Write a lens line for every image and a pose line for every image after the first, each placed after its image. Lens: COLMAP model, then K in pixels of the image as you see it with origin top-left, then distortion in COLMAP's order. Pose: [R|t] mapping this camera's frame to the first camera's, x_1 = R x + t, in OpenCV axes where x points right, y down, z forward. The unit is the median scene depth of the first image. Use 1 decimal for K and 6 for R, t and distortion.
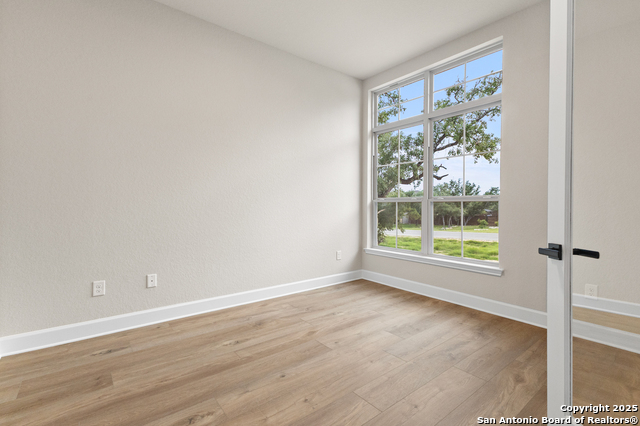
lens RADIAL K [[284.0, 0, 314.8], [0, 284.0, 211.6], [0, 0, 1]] dist [0.009238, -0.001099]
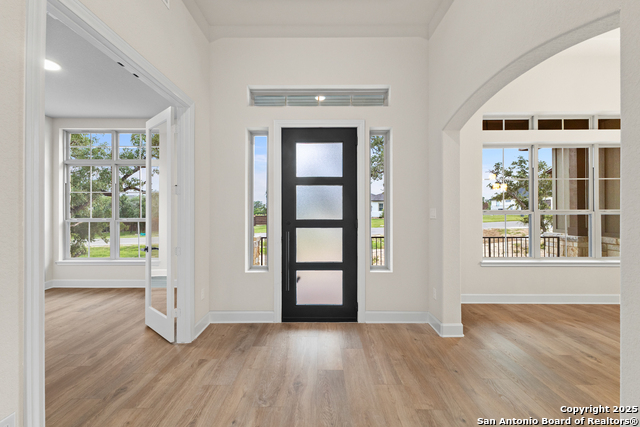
lens RADIAL K [[284.0, 0, 313.7], [0, 284.0, 209.5], [0, 0, 1]] dist [0.009238, -0.001099]
pose [[0.618741, 0.000006, 0.785595, -0.100653], [0.016021, 0.999792, -0.012625, -0.056110], [-0.785432, 0.020398, 0.618612, -0.607496]]
